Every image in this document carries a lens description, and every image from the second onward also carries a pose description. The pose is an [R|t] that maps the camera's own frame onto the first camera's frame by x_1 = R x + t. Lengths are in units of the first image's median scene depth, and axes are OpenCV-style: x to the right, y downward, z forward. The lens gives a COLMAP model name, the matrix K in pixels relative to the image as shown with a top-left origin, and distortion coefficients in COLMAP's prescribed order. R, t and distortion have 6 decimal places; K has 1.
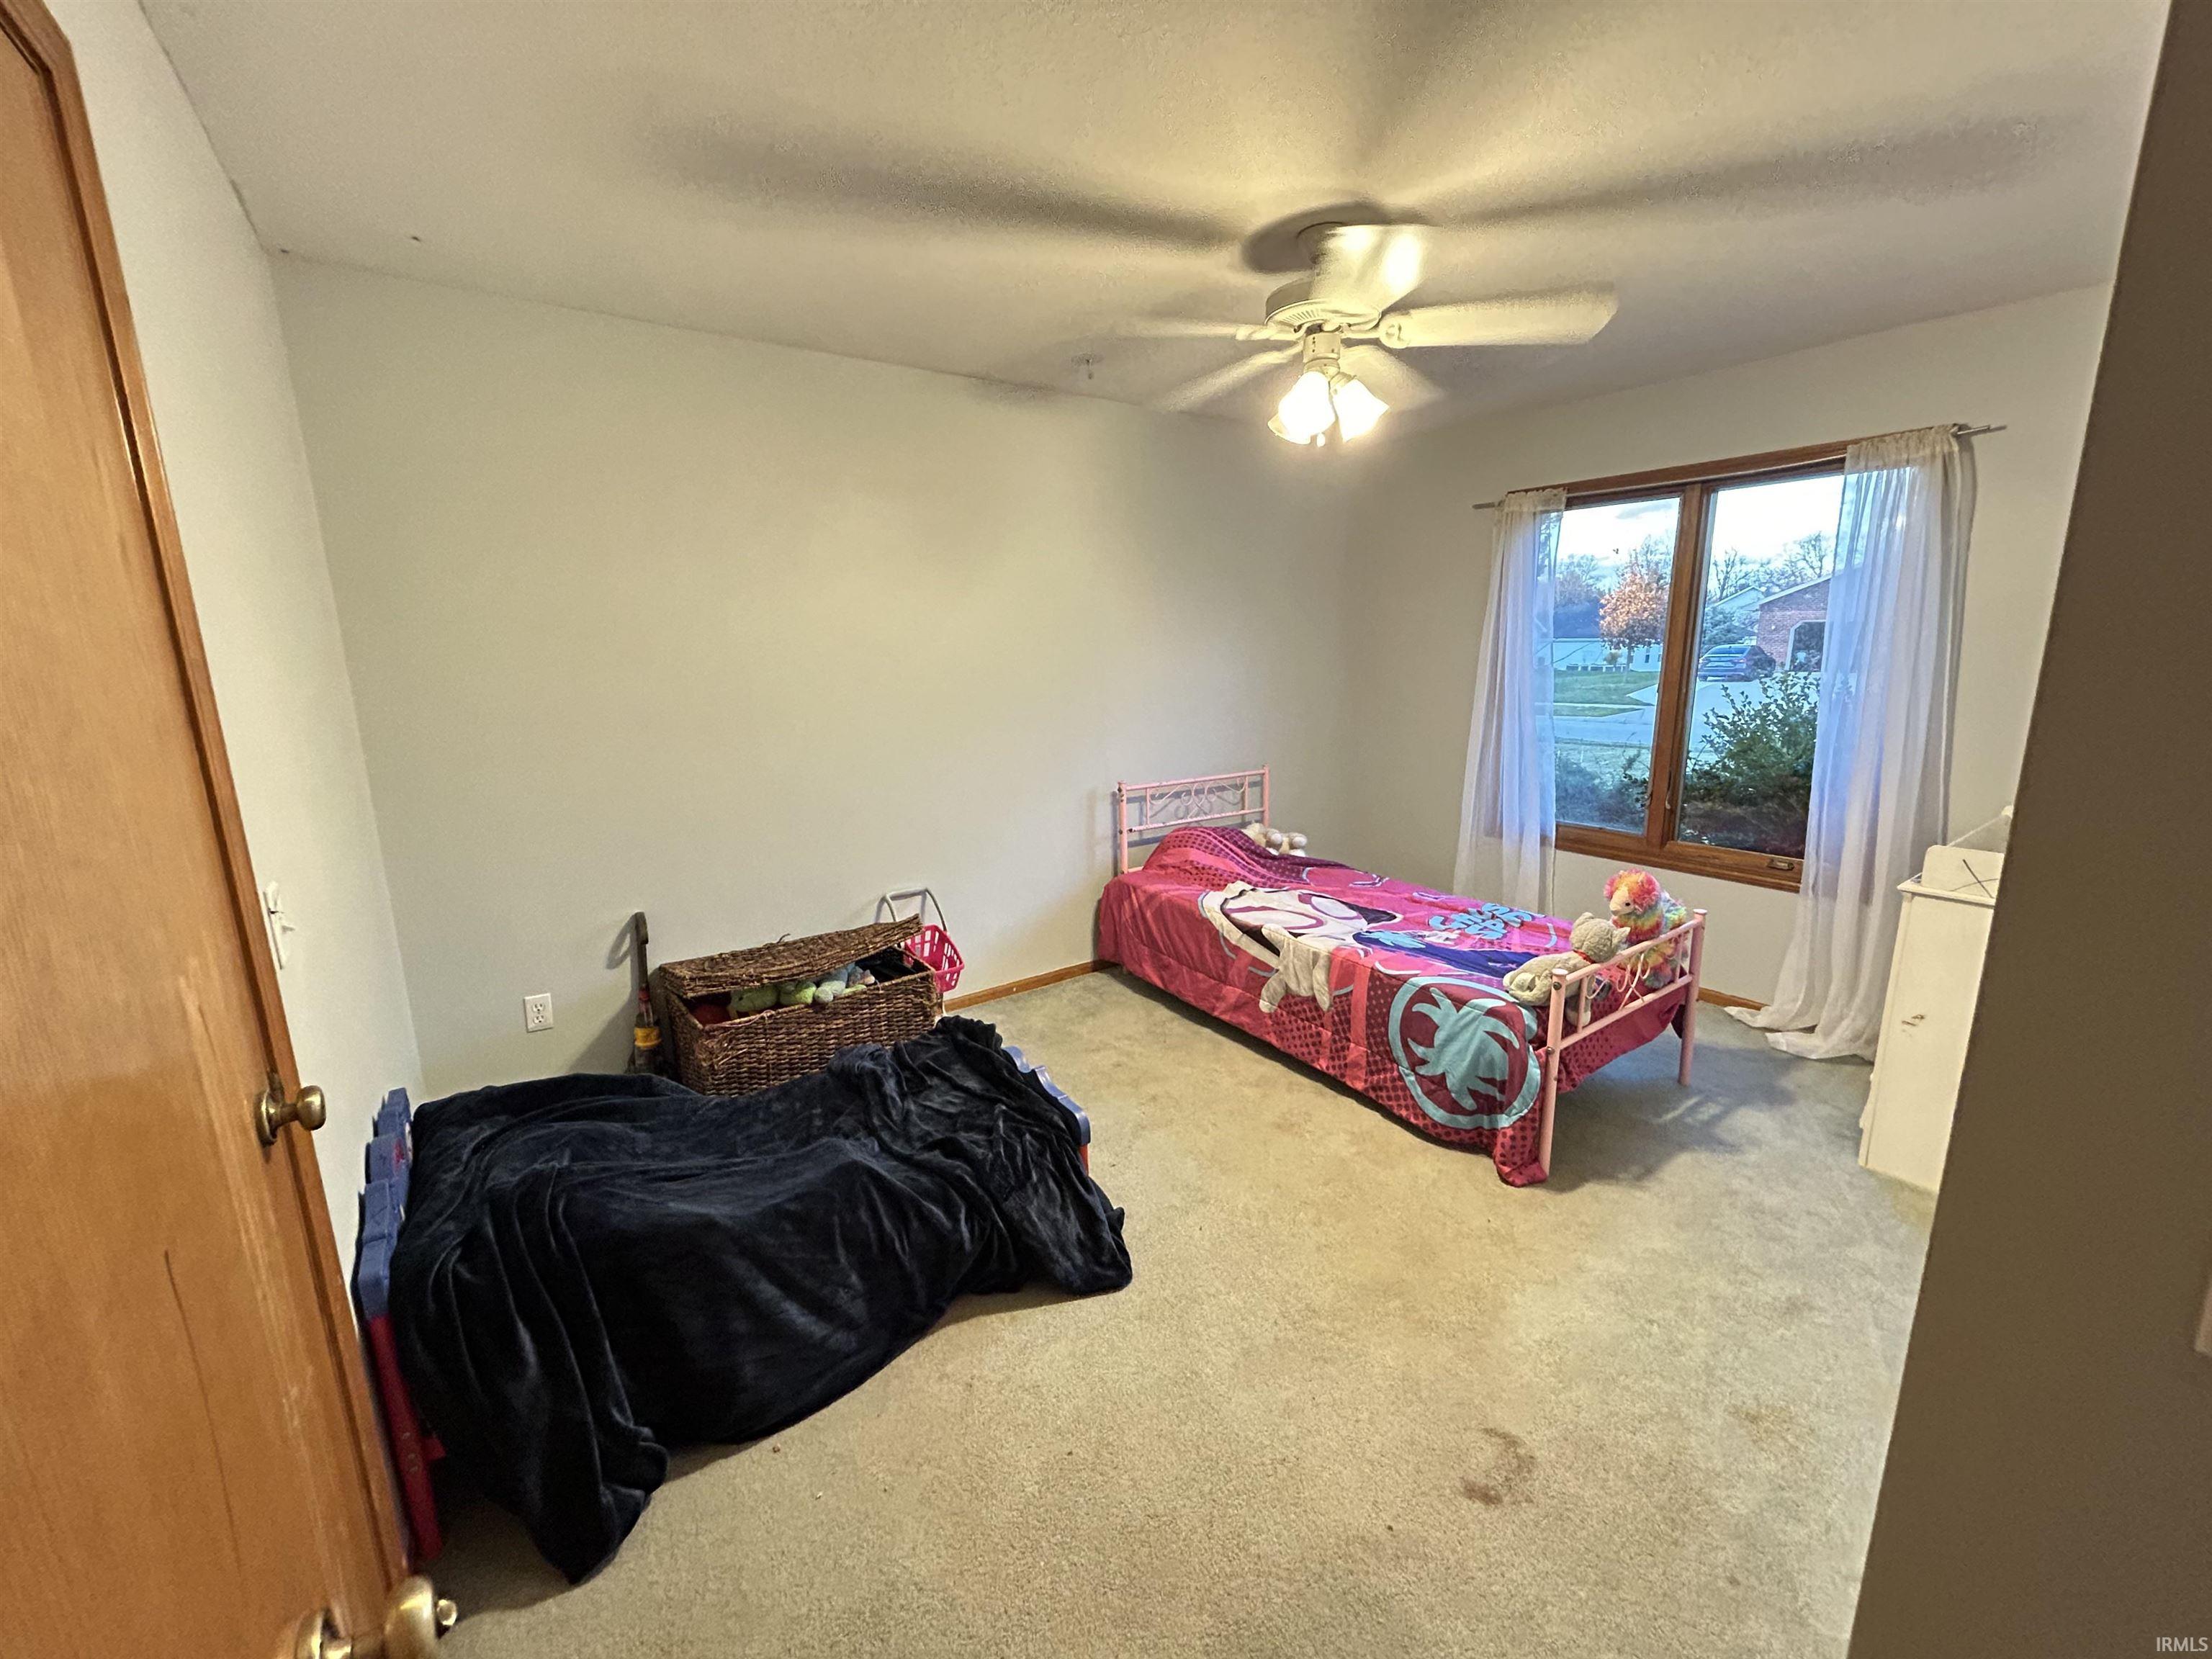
lens RADIAL K [[886.9, 0, 1109.6], [0, 886.9, 816.3], [0, 0, 1]] dist [-0.000815, 0.000181]
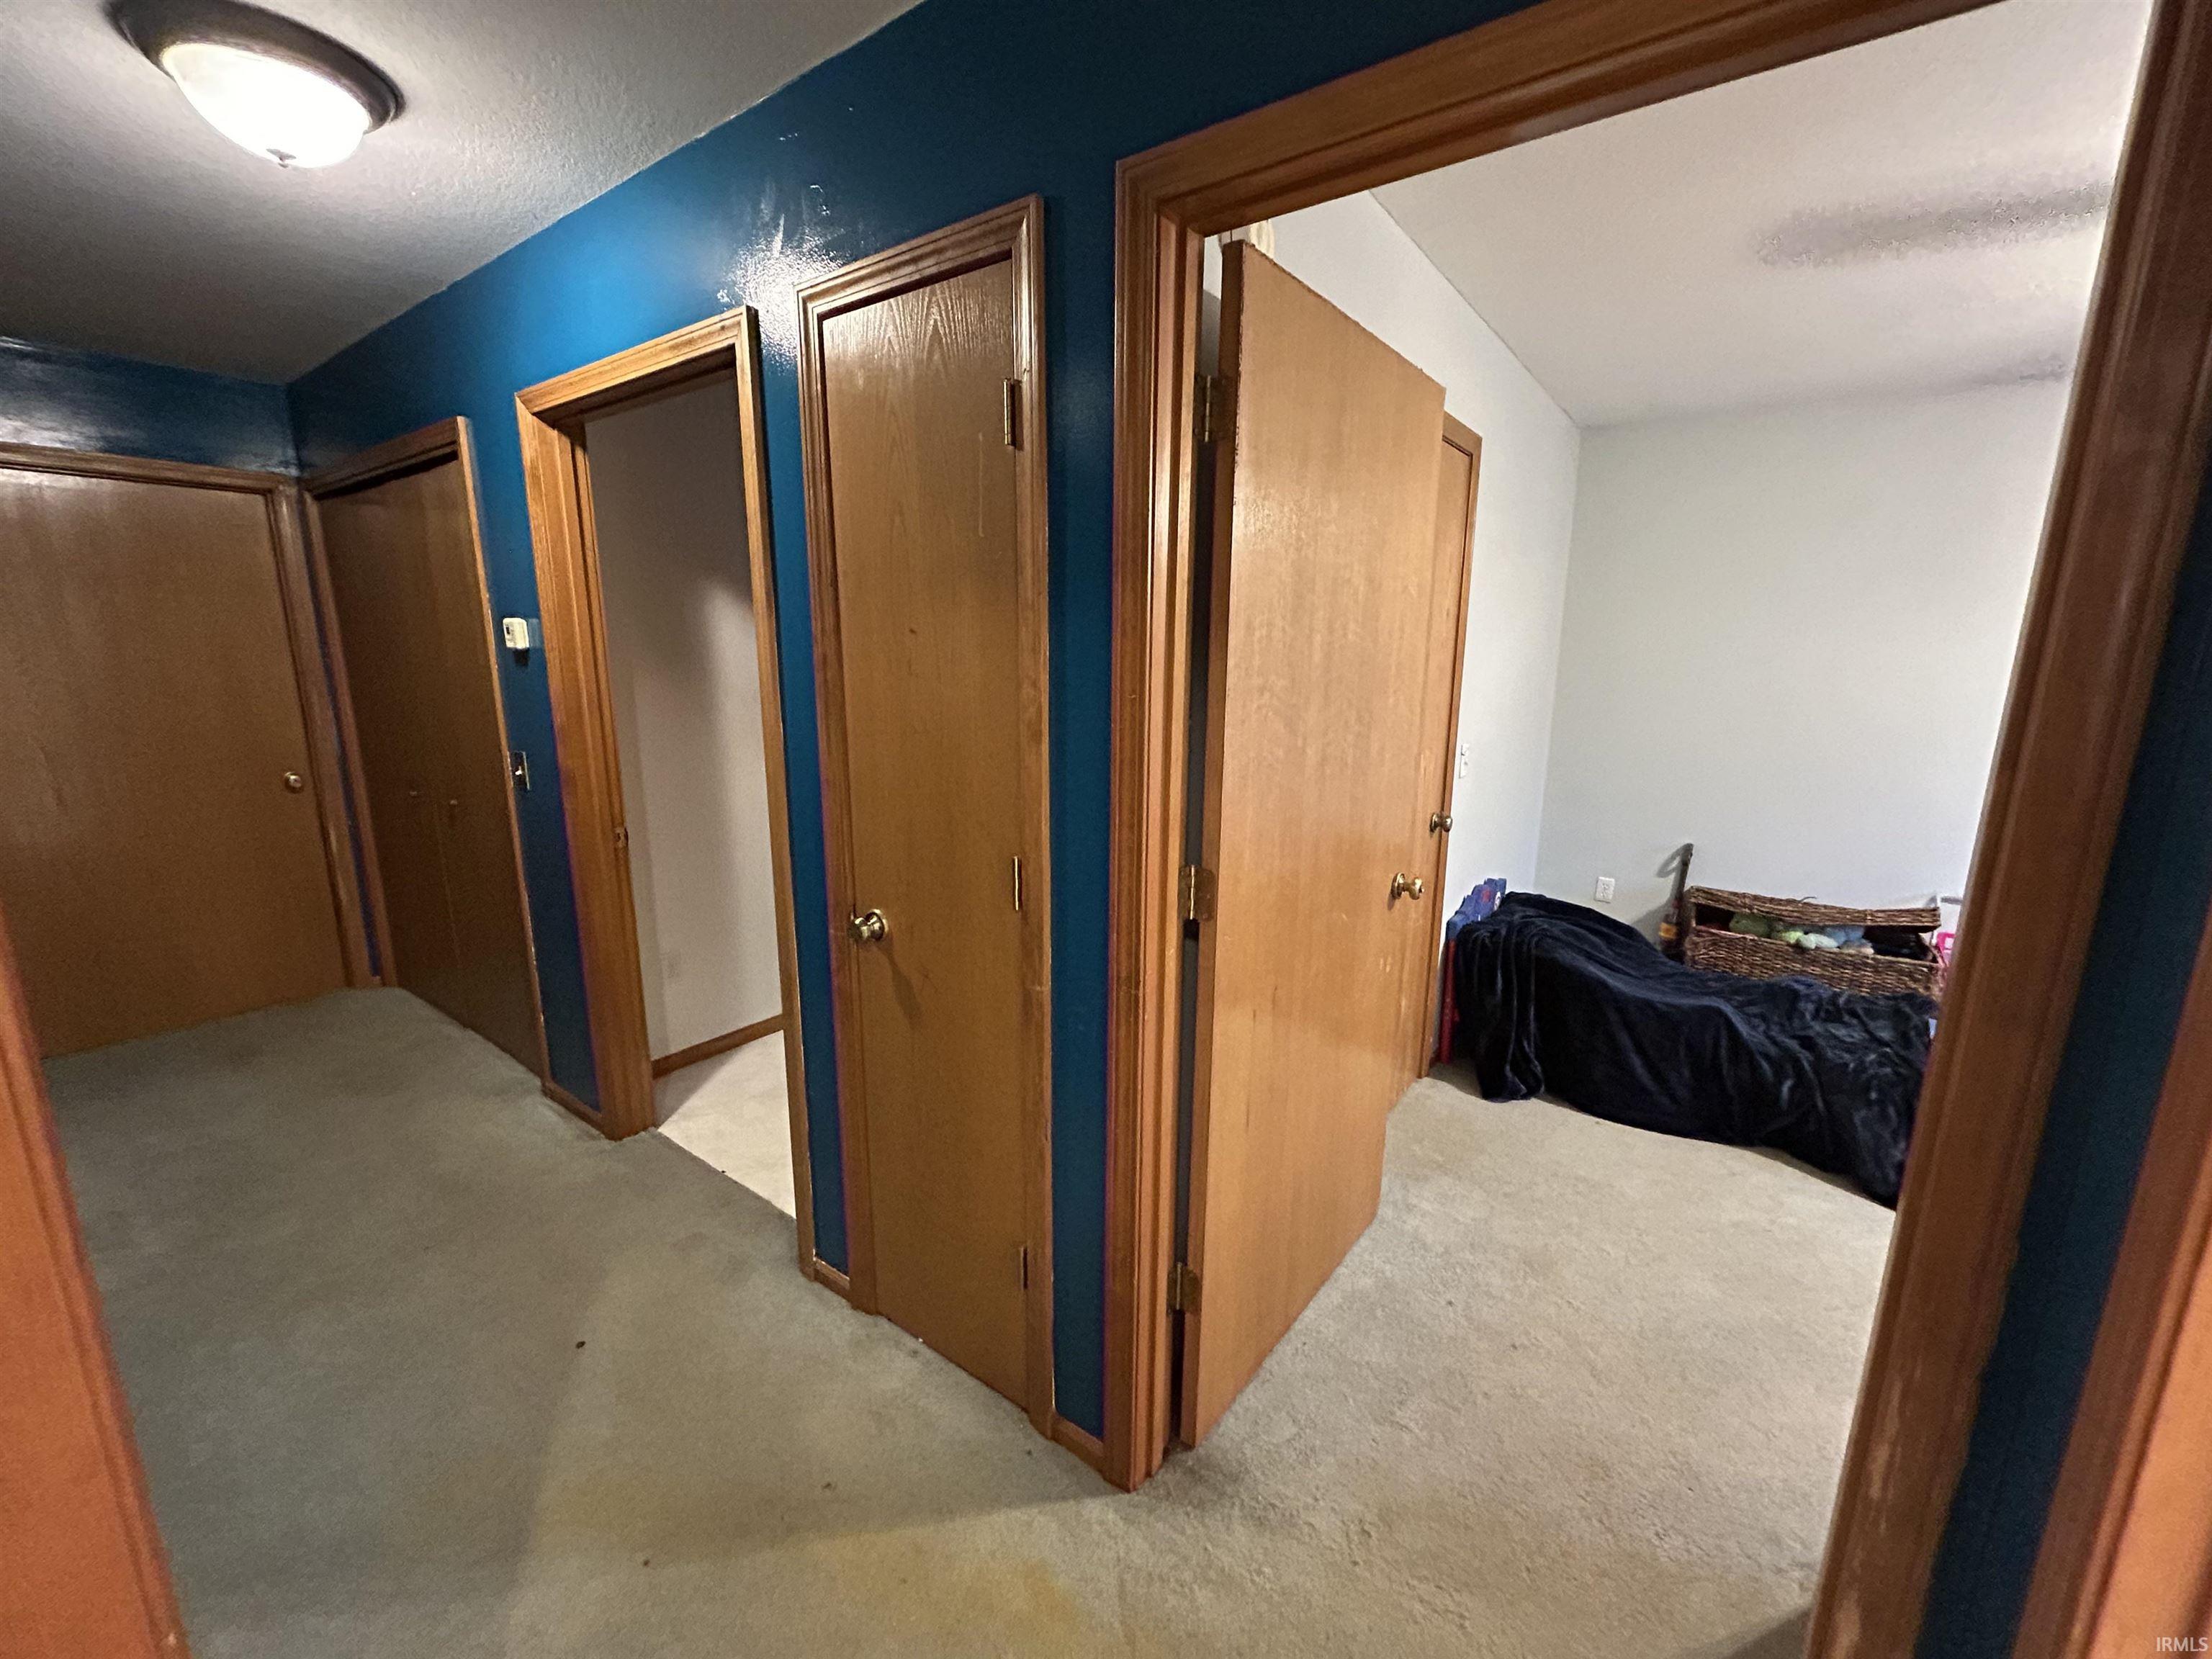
lens RADIAL K [[886.9, 0, 1109.2], [0, 886.9, 829.0], [0, 0, 1]] dist [-0.000815, 0.000181]
pose [[0.312589, 0.208596, -0.926702, 0.544771], [-0.195237, 0.968869, 0.152232, 0.066373], [0.929608, 0.133340, 0.343584, -0.364177]]
